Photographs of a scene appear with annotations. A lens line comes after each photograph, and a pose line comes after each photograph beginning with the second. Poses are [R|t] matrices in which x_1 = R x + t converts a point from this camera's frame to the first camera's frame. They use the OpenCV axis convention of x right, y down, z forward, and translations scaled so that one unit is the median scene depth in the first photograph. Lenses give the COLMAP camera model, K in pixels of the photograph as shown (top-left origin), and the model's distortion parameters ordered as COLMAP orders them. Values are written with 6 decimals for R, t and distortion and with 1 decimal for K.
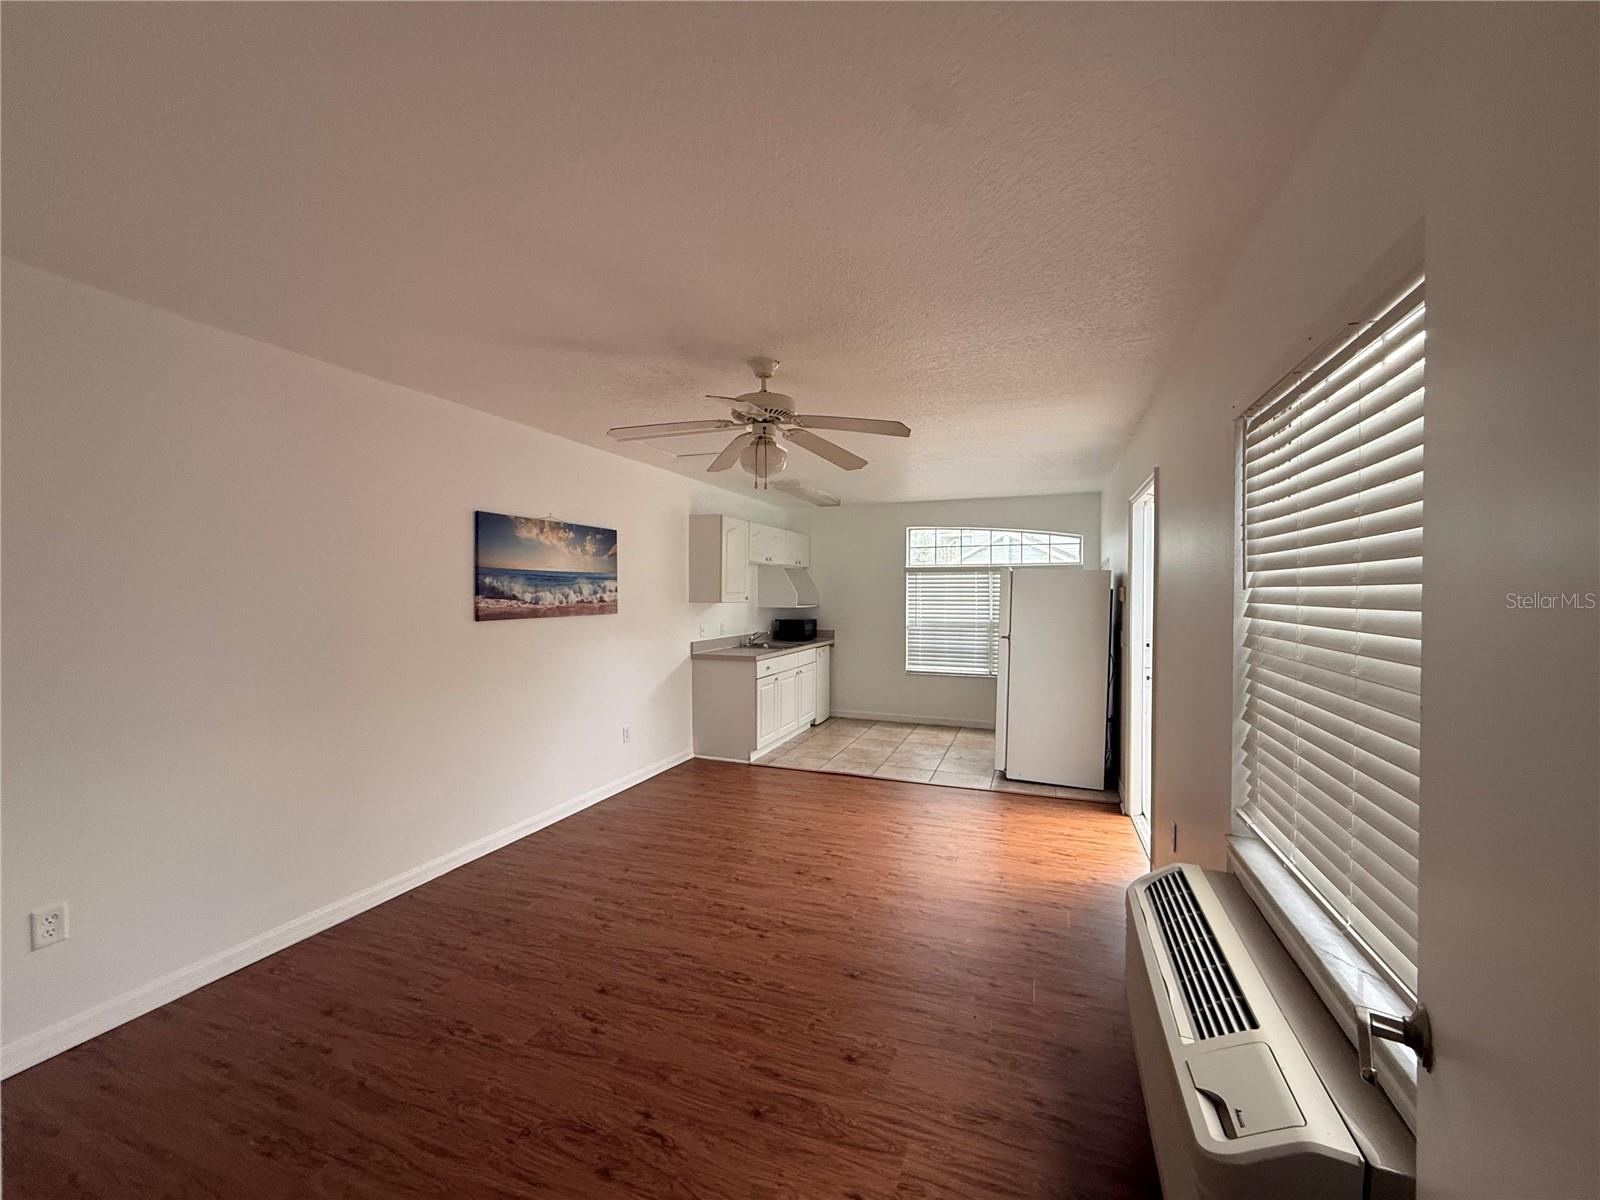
lens RADIAL K [[636.3, 0, 796.3], [0, 636.3, 600.0], [0, 0, 1]] dist [-0.001255, -0.000412]
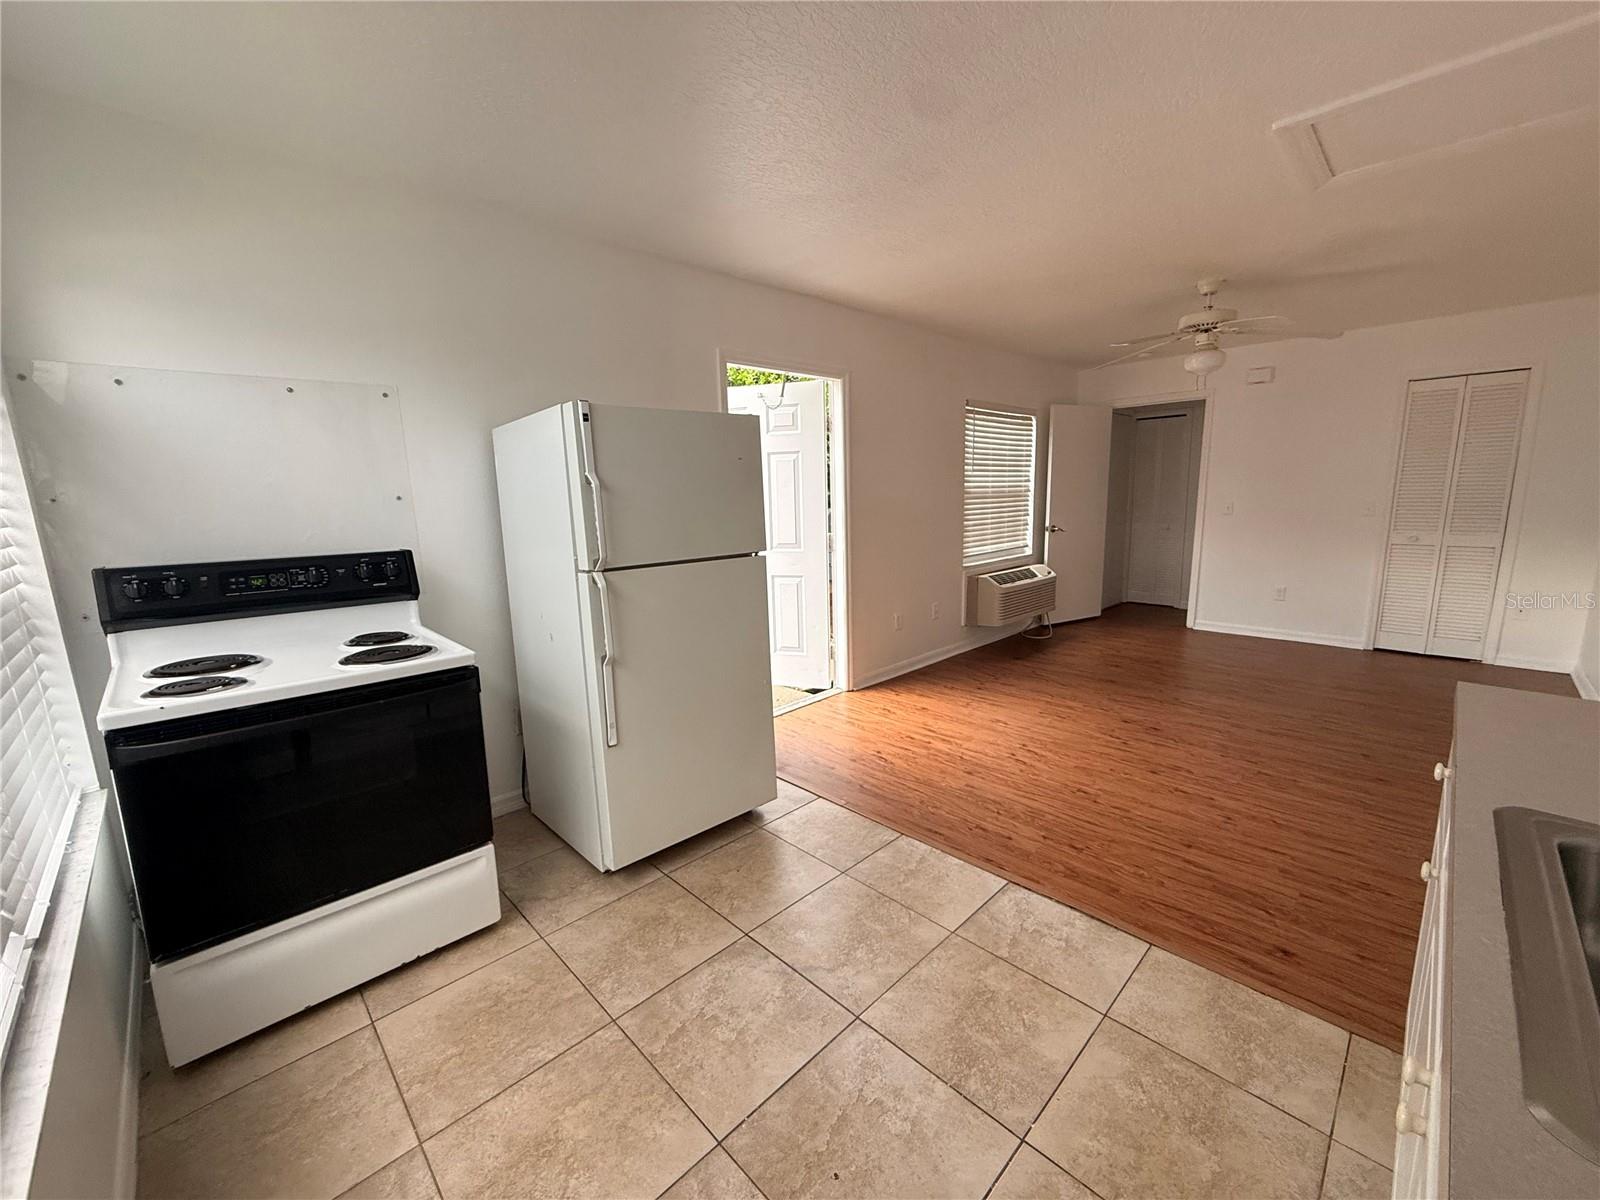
lens RADIAL K [[636.3, 0, 796.3], [0, 636.3, 600.0], [0, 0, 1]] dist [-0.001255, -0.000412]
pose [[-0.908081, -0.050211, 0.415773, 0.098927], [0.027485, 0.983501, 0.178803, 0.005598], [-0.417891, 0.173796, -0.891719, 1.792869]]
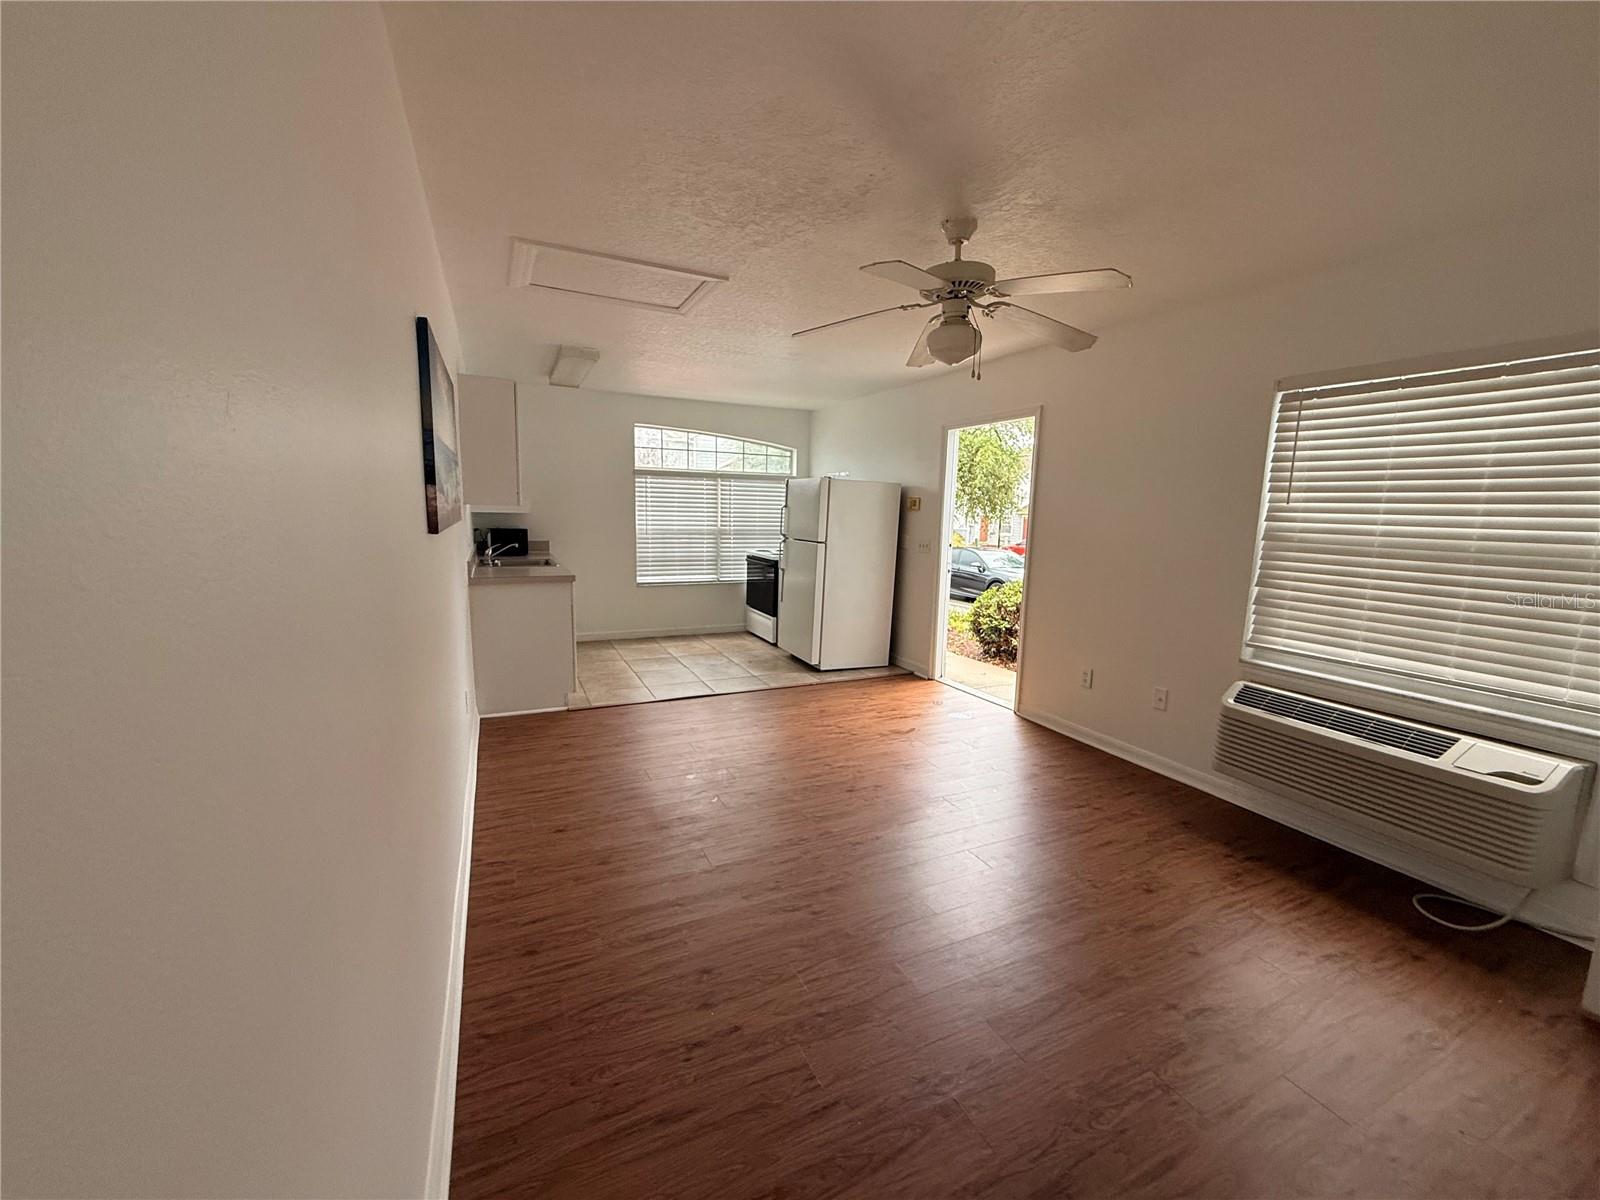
lens RADIAL K [[636.3, 0, 796.3], [0, 636.3, 600.0], [0, 0, 1]] dist [-0.001255, -0.000412]
pose [[0.691041, -0.089555, 0.717247, -0.591863], [-0.014575, 0.990367, 0.137699, 0.009105], [-0.722669, -0.105609, 0.683078, 0.355164]]
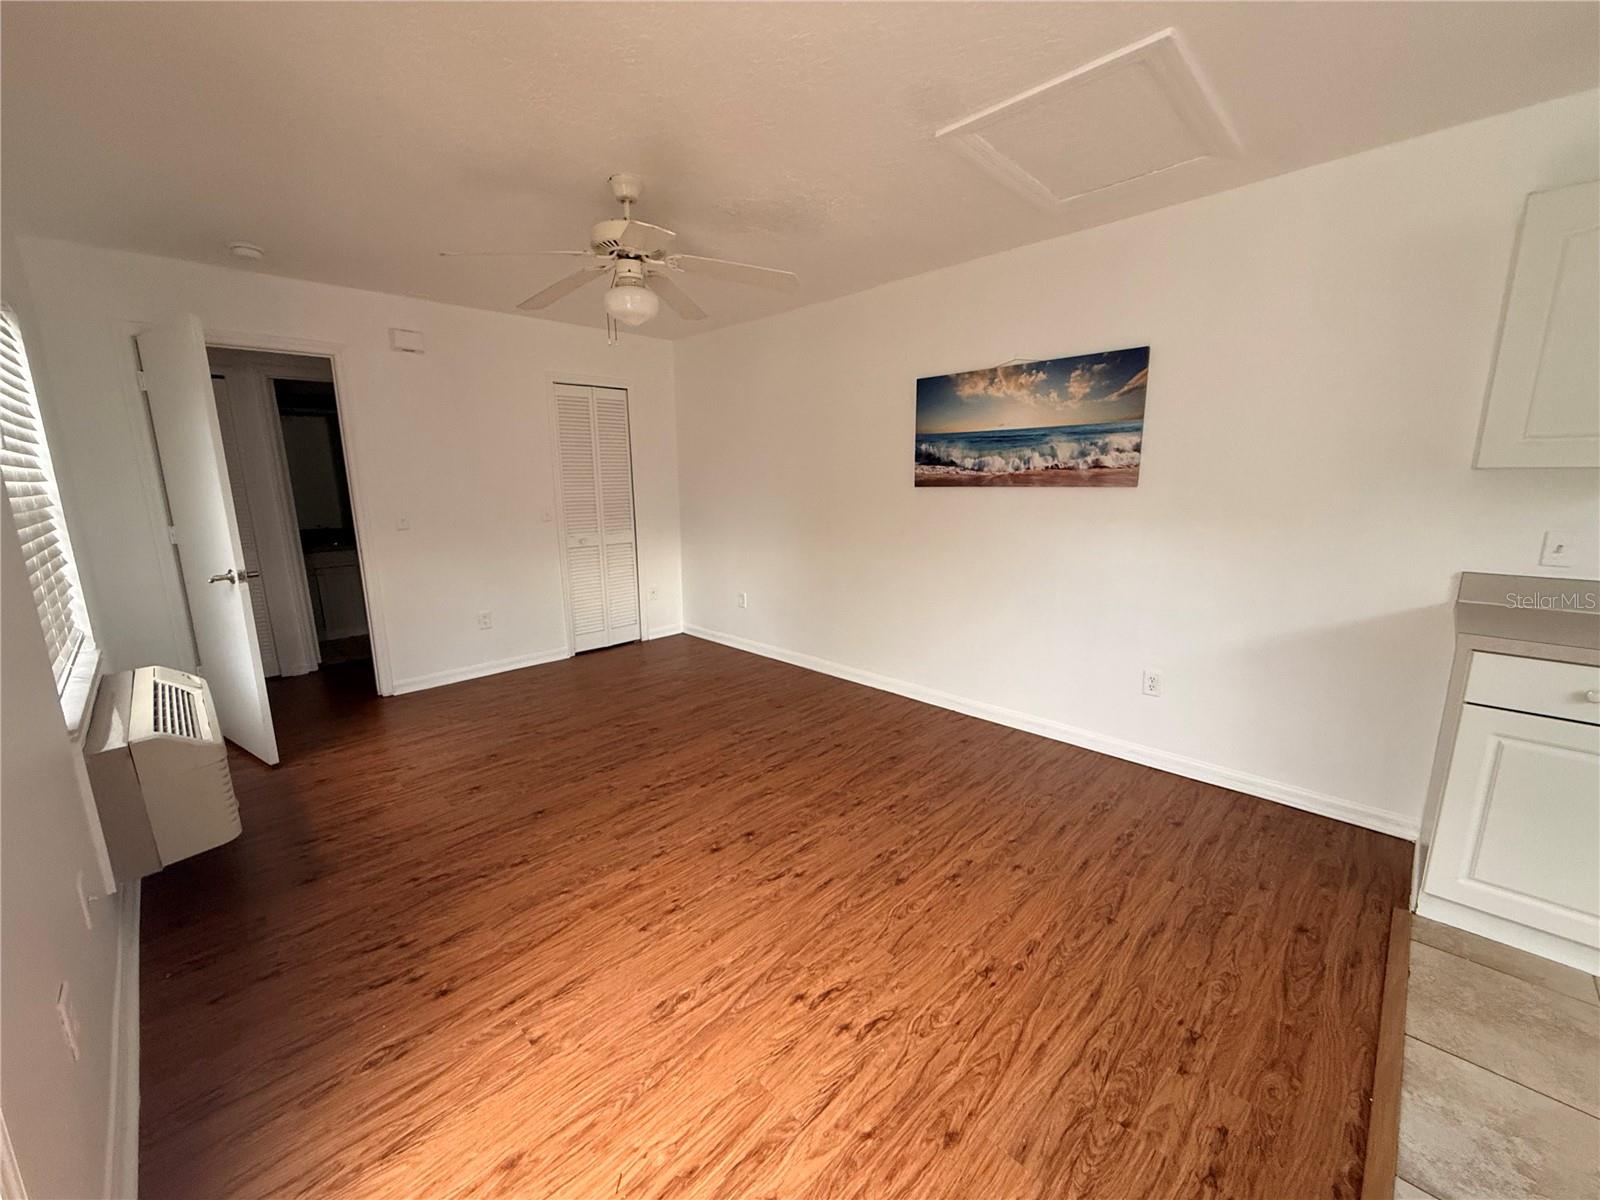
lens RADIAL K [[636.3, 0, 796.3], [0, 636.3, 600.0], [0, 0, 1]] dist [-0.001255, -0.000412]
pose [[-0.405733, 0.179733, -0.896146, 0.500515], [0.001009, 0.980562, 0.196206, 0.008611], [0.913991, 0.078703, -0.398027, 1.096060]]
